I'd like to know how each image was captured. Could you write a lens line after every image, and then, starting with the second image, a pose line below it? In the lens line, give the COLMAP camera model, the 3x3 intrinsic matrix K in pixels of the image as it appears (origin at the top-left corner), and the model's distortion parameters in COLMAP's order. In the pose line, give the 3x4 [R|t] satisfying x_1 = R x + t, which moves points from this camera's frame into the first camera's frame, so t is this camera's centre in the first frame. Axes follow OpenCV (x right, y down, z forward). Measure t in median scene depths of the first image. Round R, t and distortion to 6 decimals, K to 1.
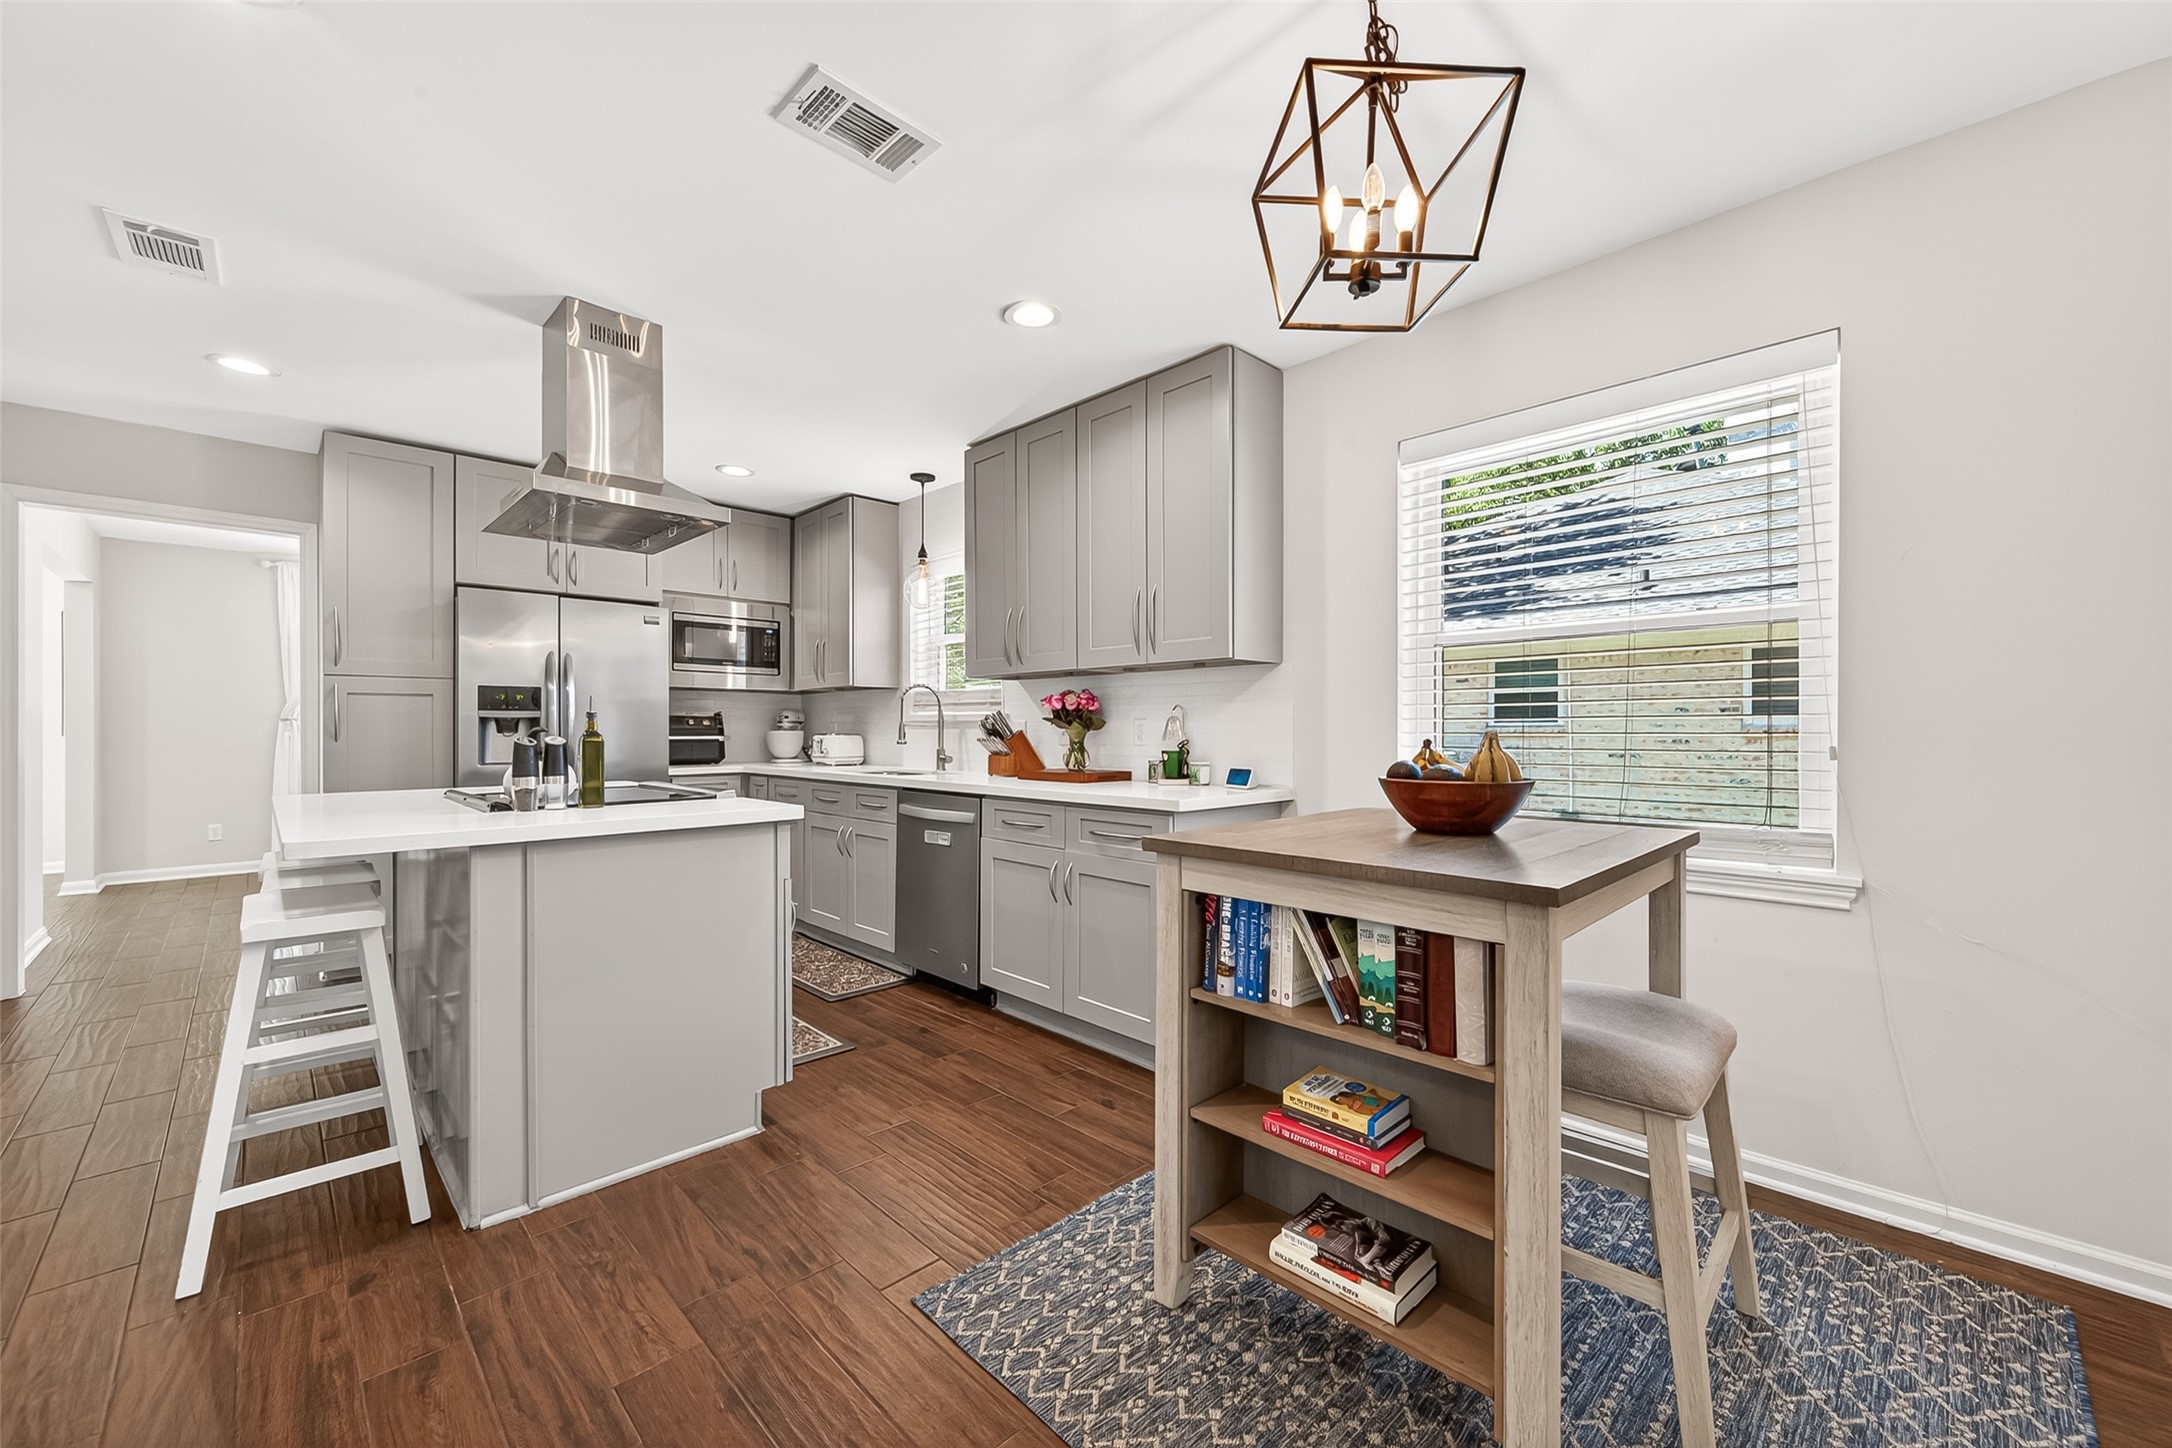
lens RADIAL K [[845.9, 0, 1095.6], [0, 845.9, 730.3], [0, 0, 1]] dist [0.002858, -0.000357]
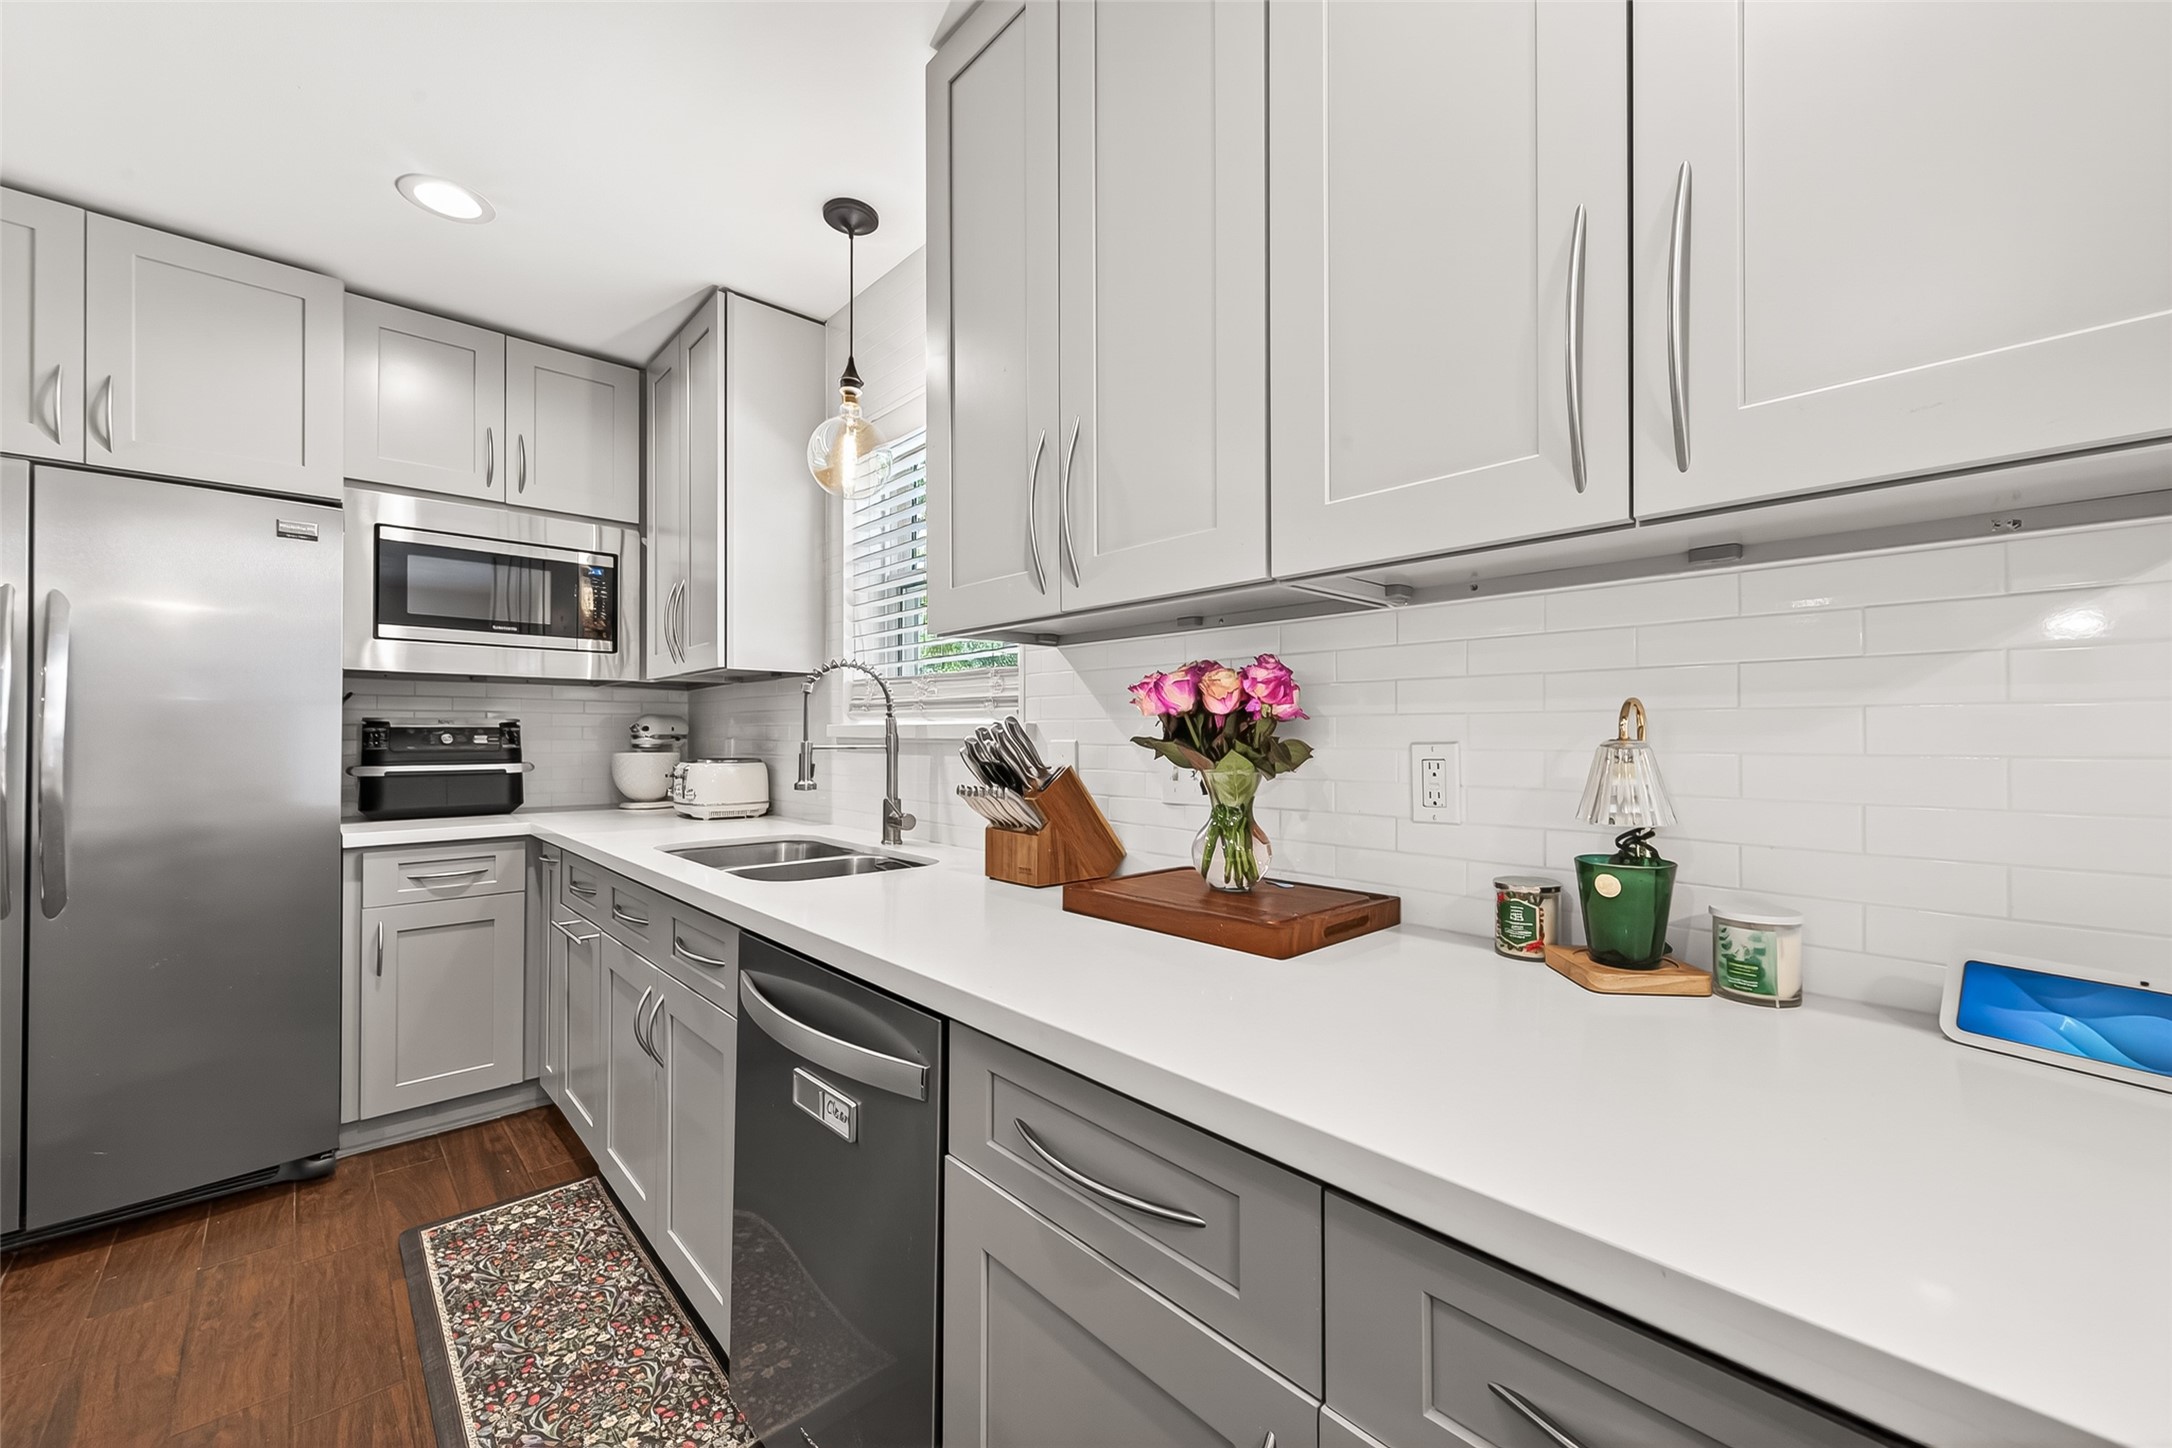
lens RADIAL K [[845.9, 0, 1095.6], [0, 845.9, 730.3], [0, 0, 1]] dist [0.002858, -0.000357]
pose [[0.999656, -0.000960, -0.026215, -0.064669], [0.000812, 0.999984, -0.005656, -0.014970], [0.026220, 0.005632, 0.999640, 0.603237]]
